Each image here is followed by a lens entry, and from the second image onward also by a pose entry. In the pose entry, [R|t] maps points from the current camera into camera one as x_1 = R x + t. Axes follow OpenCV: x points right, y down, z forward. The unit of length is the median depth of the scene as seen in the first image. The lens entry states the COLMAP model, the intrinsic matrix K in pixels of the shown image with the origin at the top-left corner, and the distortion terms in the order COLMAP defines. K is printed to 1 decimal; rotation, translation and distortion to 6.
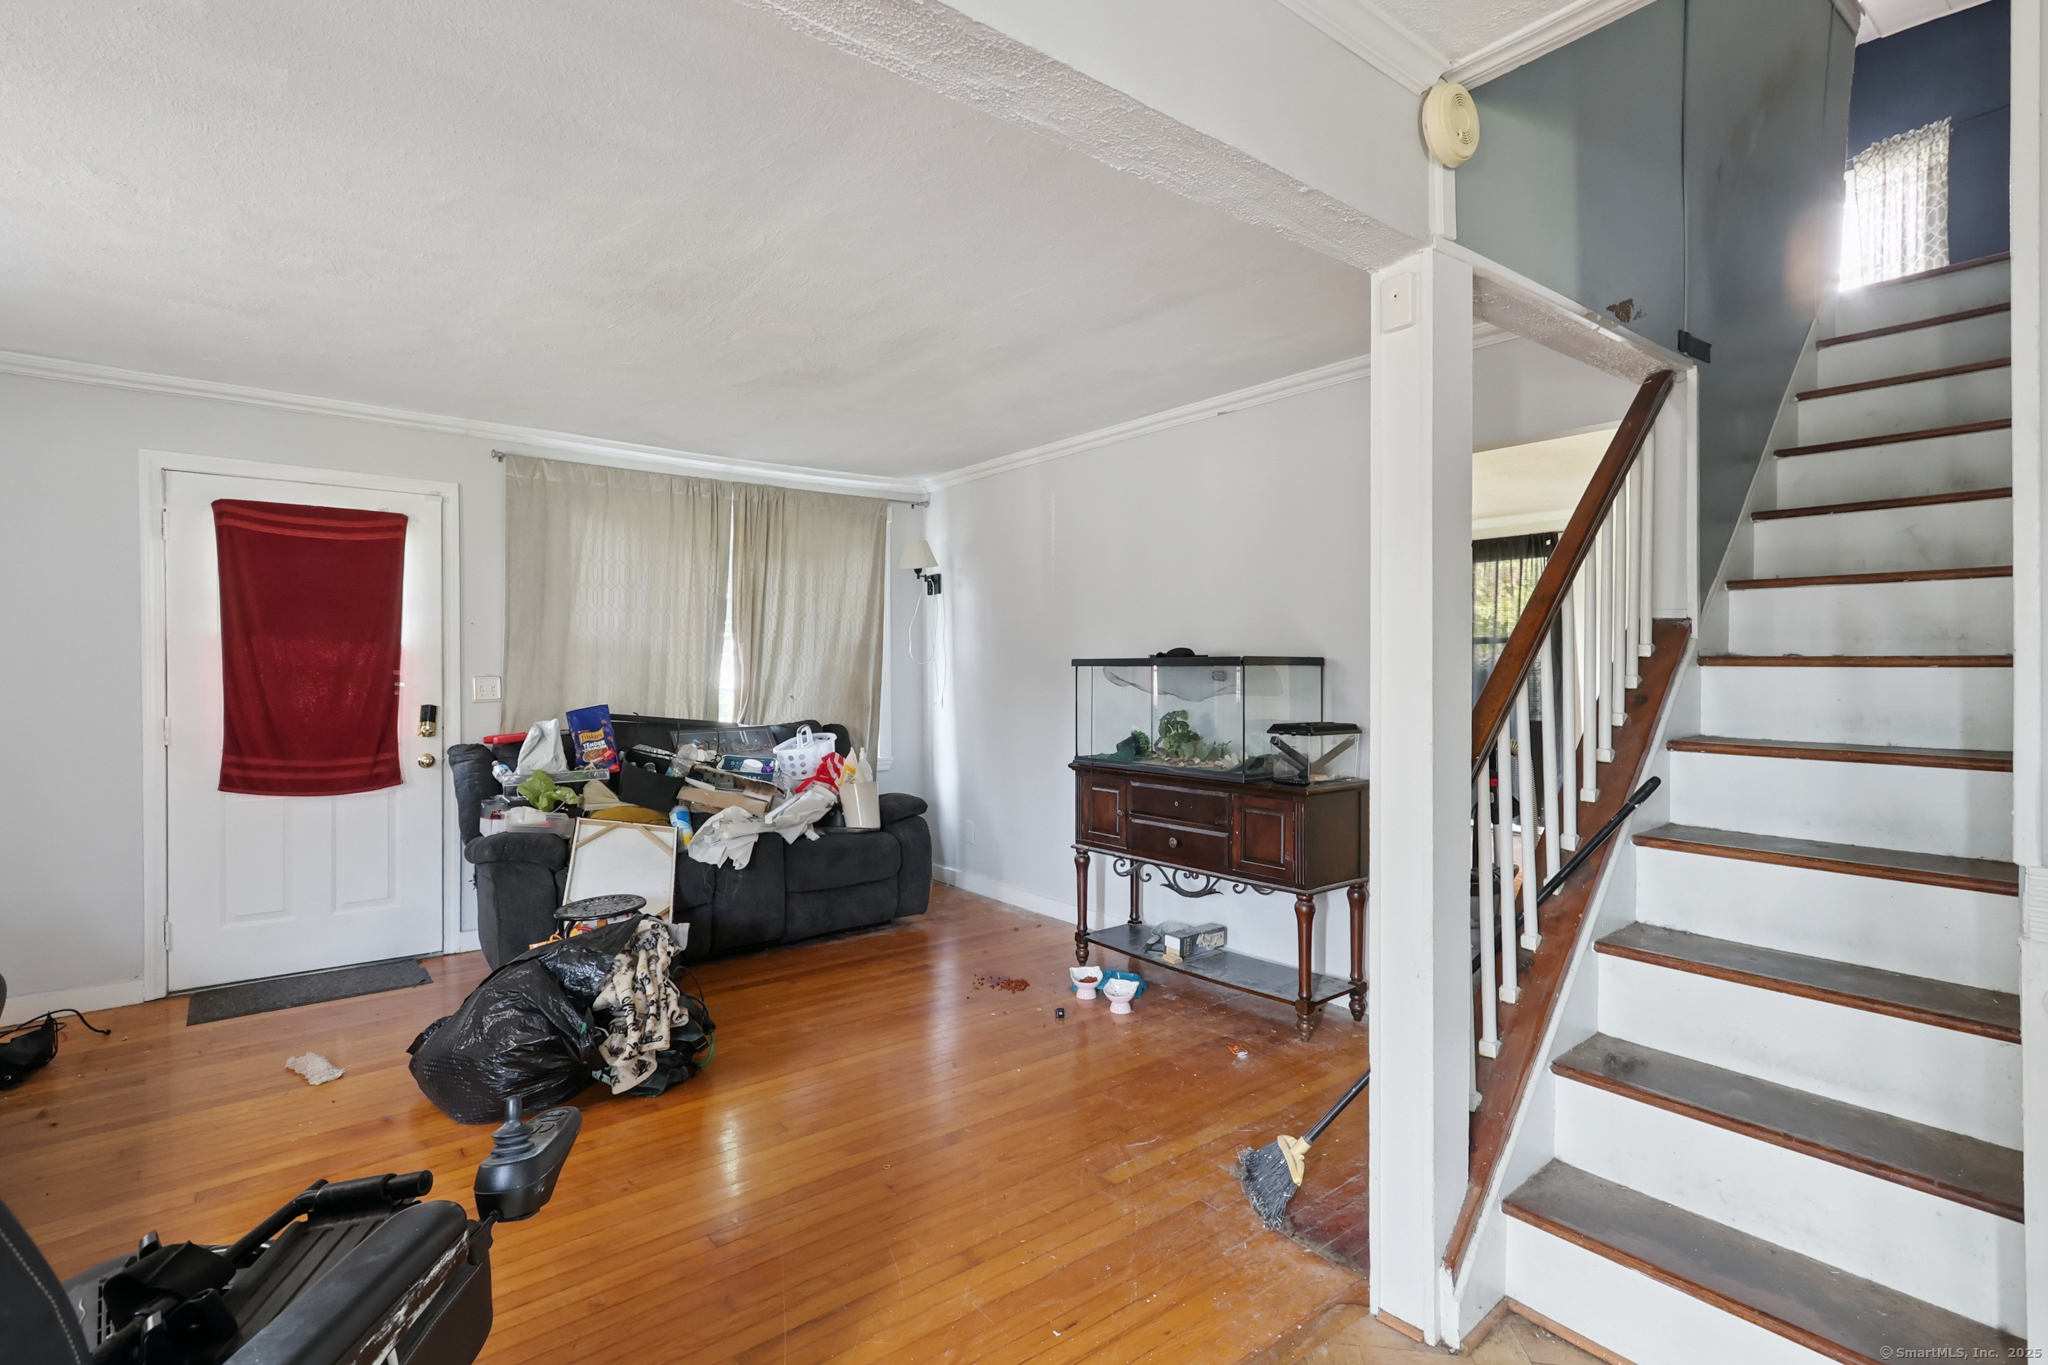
lens RADIAL K [[971.9, 0, 1023.5], [0, 971.9, 671.8], [0, 0, 1]] dist [0.002008, 0.000171]
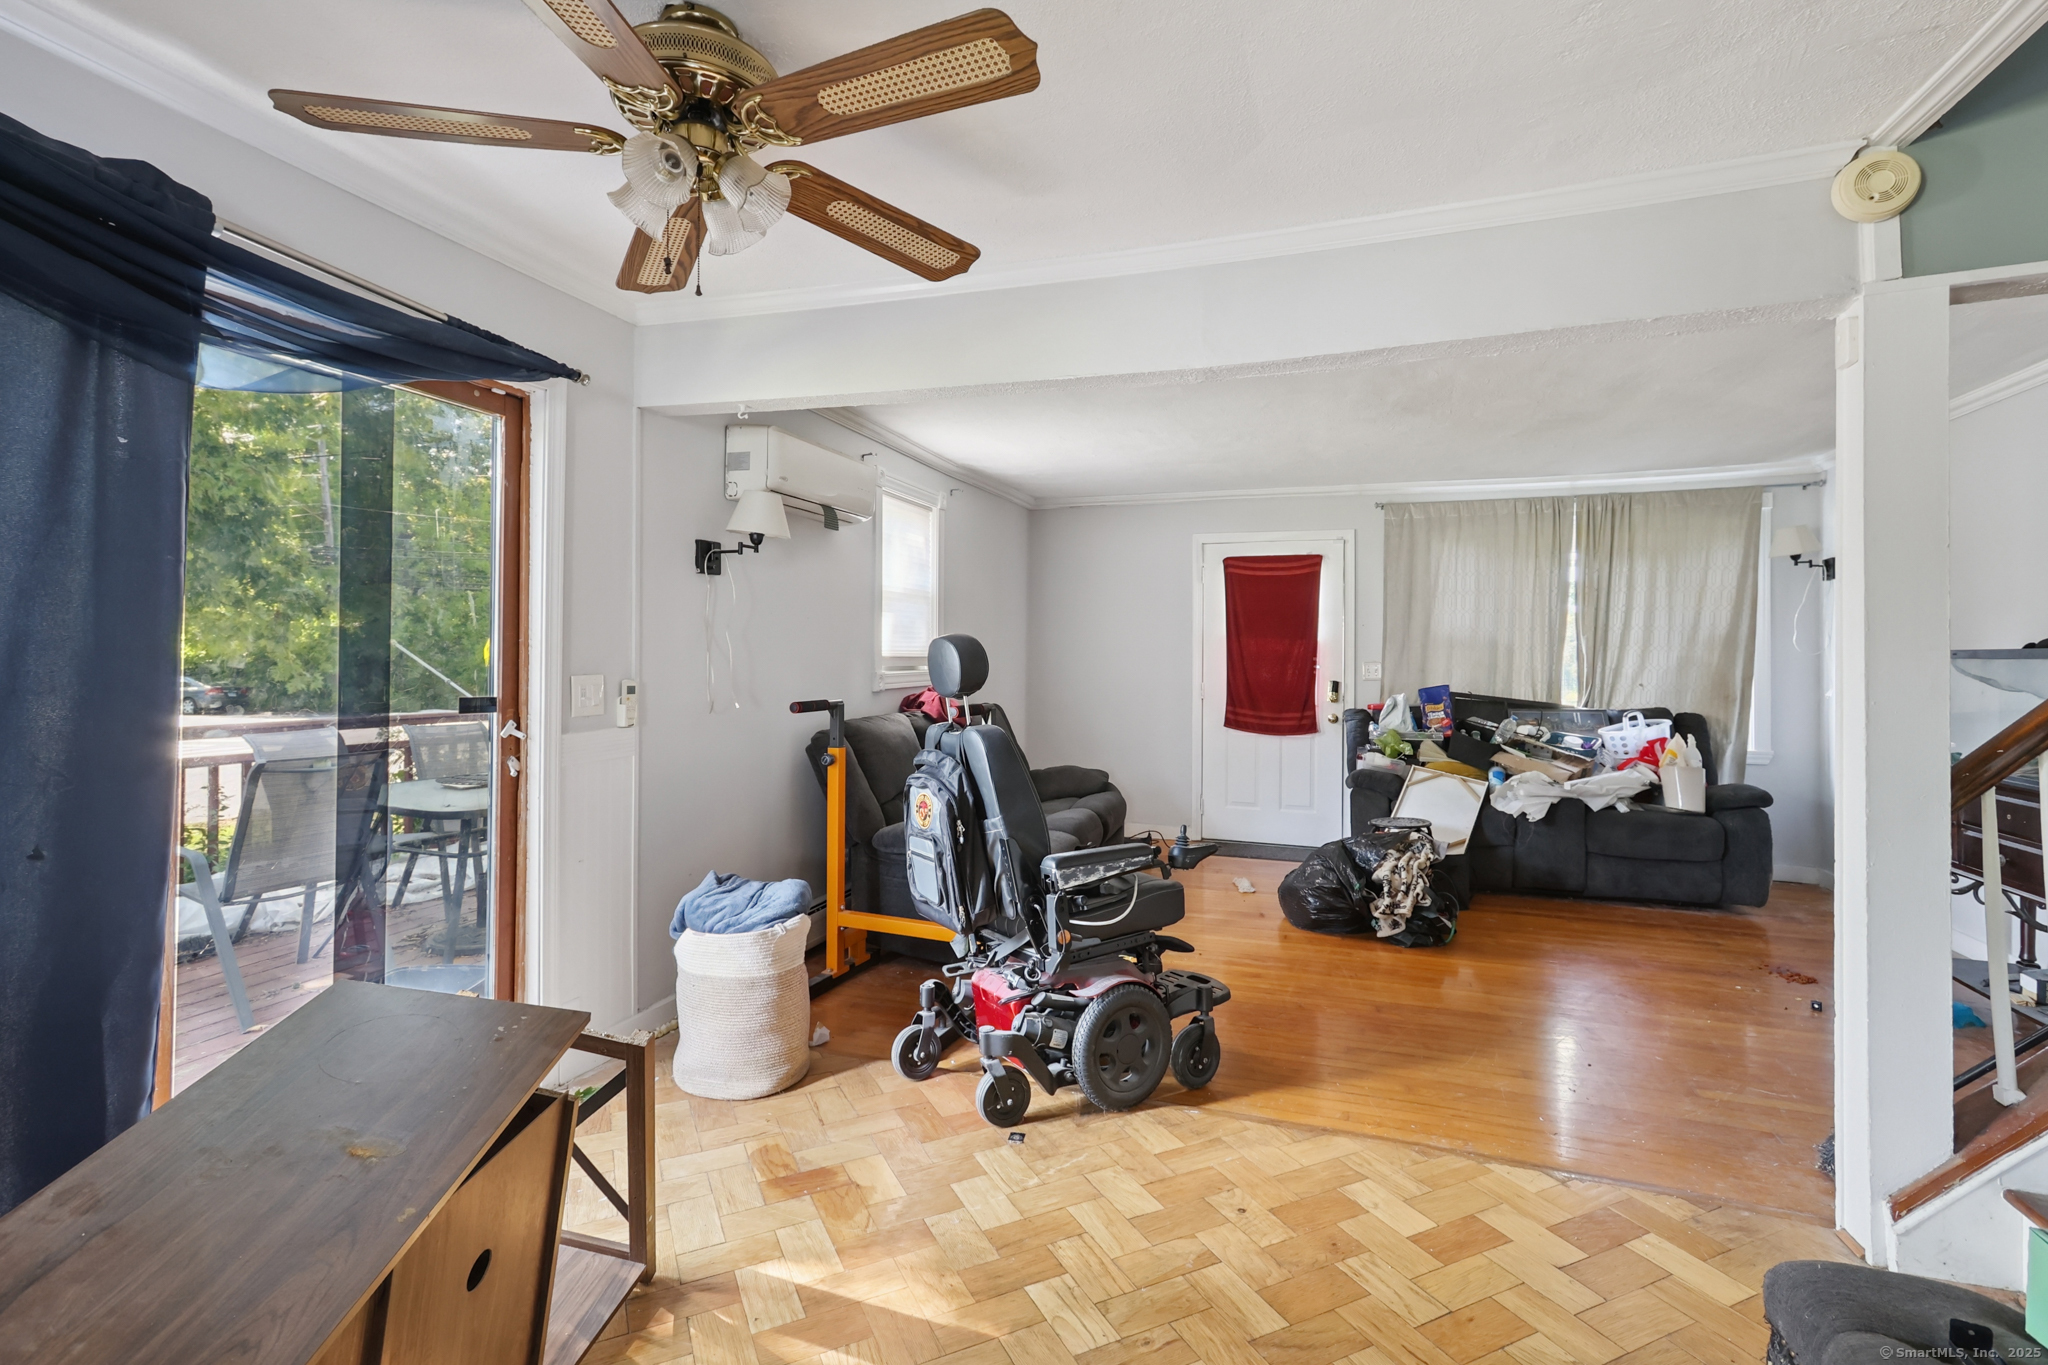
lens RADIAL K [[944.5, 0, 1018.8], [0, 944.5, 640.3], [0, 0, 1]] dist [0.000685, -0.000233]
pose [[0.535079, -0.007777, -0.844766, 0.343262], [-0.010144, 0.999826, -0.015629, -0.000455], [0.844741, 0.016932, 0.534907, -0.176068]]
